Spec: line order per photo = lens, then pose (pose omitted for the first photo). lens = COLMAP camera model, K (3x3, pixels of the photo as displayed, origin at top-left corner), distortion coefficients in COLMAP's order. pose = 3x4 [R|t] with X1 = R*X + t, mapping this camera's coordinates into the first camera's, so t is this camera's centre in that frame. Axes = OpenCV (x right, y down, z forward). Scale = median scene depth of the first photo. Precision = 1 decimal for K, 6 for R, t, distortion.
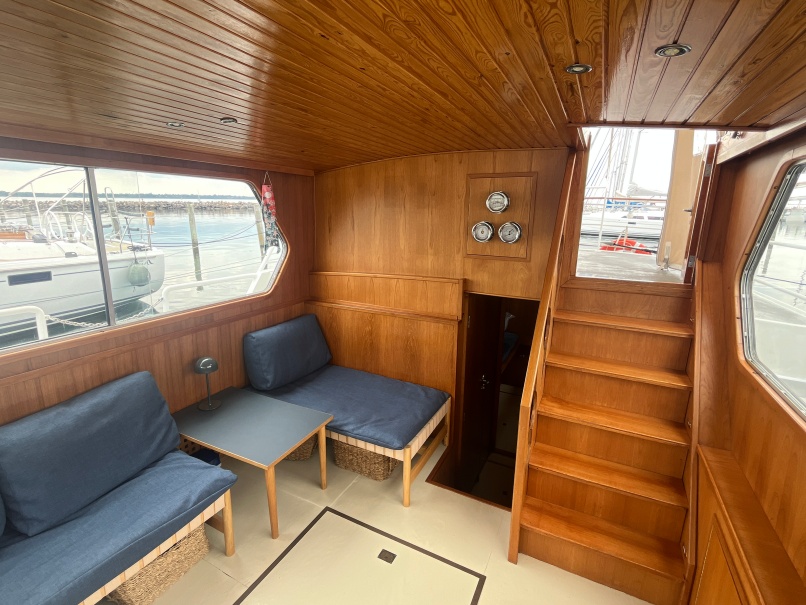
lens RADIAL K [[384.3, 0, 401.1], [0, 384.3, 302.7], [0, 0, 1]] dist [-0.003387, 0.000328]
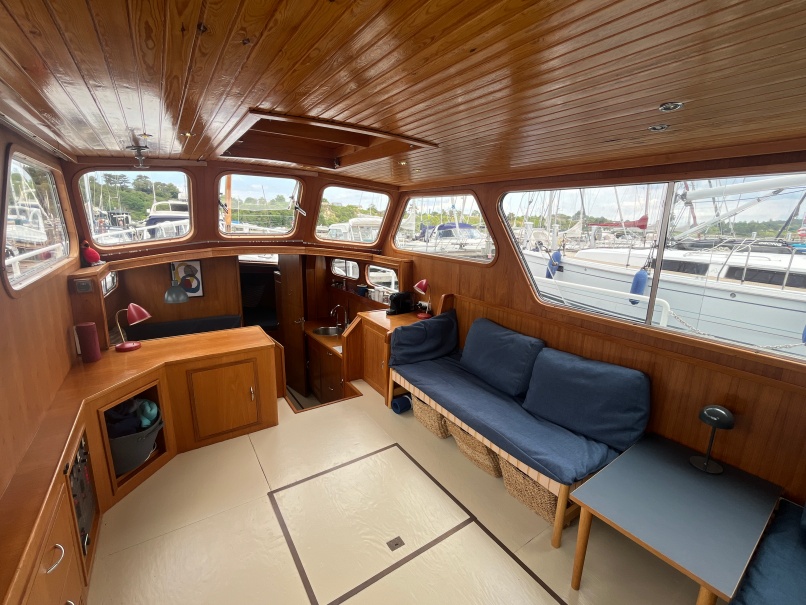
lens RADIAL K [[353.9, 0, 403.0], [0, 353.9, 302.5], [0, 0, 1]] dist [-0.001172, -0.000127]
pose [[-0.475291, 0.168622, -0.863519, 0.380212], [-0.232187, 0.922631, 0.307964, -0.124594], [0.848639, 0.346870, -0.399366, 0.649426]]
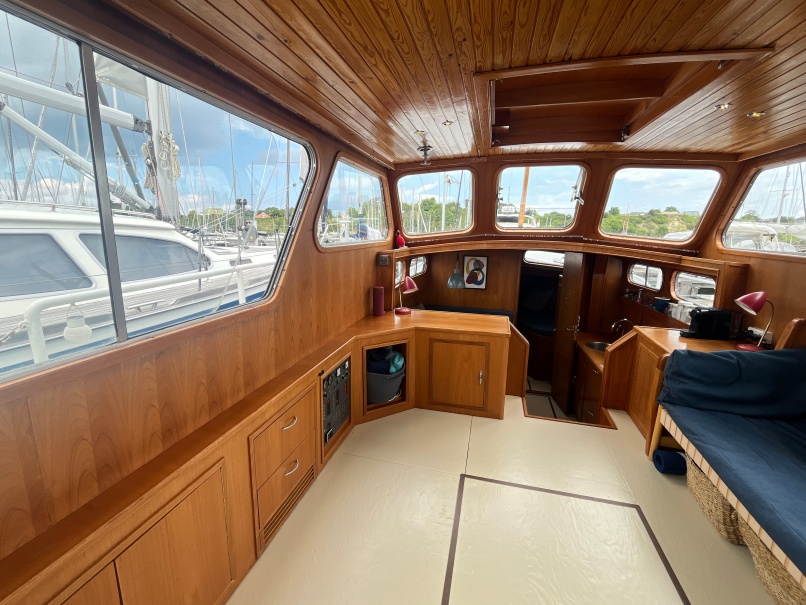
lens RADIAL K [[353.2, 0, 403.0], [0, 353.2, 302.5], [0, 0, 1]] dist [0.000654, 0.000065]
pose [[-0.974172, 0.017517, -0.225128, 0.184931], [-0.078191, 0.909141, 0.409084, -0.063494], [0.211839, 0.416121, -0.884289, 0.738239]]
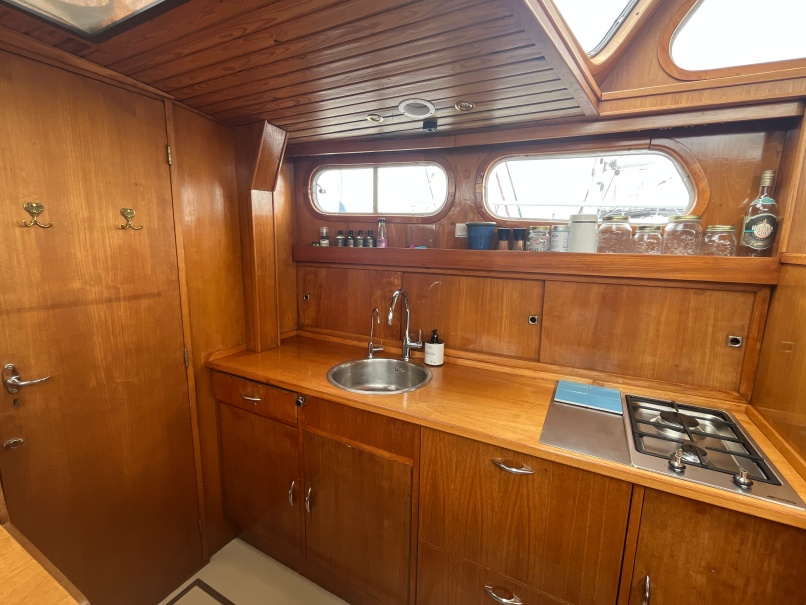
lens RADIAL K [[367.5, 0, 403.0], [0, 367.5, 302.5], [0, 0, 1]] dist [0.000509, 0.000140]
pose [[-0.011950, 0.154967, -0.987847, -0.524406], [-0.267263, 0.951481, 0.152495, 0.523101], [0.963550, 0.265837, 0.030046, -0.483259]]
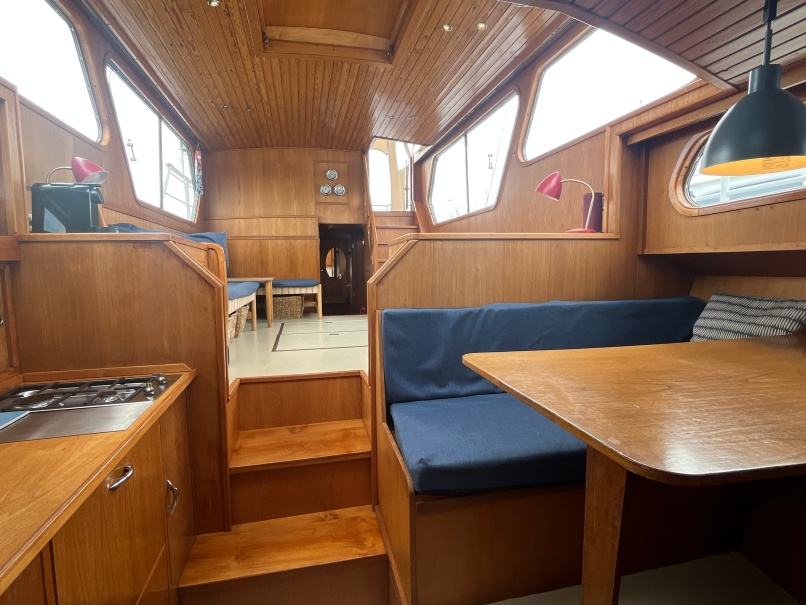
lens RADIAL K [[432.3, 0, 400.2], [0, 432.3, 301.3], [0, 0, 1]] dist [-0.003205, 0.000288]
pose [[0.765882, -0.074045, 0.638703, -0.981232], [0.169659, 0.981415, -0.089665, 0.660506], [-0.620194, 0.177035, 0.764211, -0.839133]]
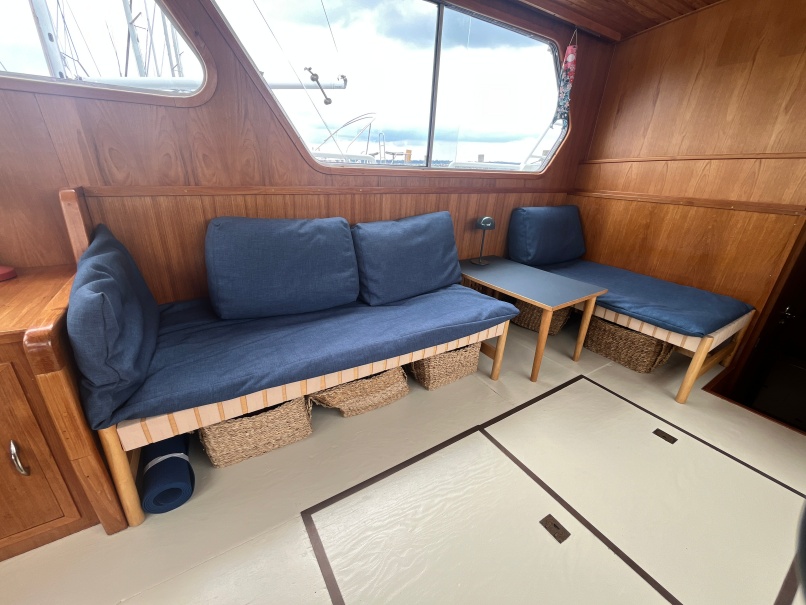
lens RADIAL K [[329.3, 0, 403.0], [0, 329.3, 302.5], [0, 0, 1]] dist [-0.000151, -0.000288]
pose [[0.861395, 0.209619, -0.462664, -0.221663], [-0.139691, 0.973514, 0.180989, 0.240290], [0.488349, -0.091273, 0.867862, 0.040692]]
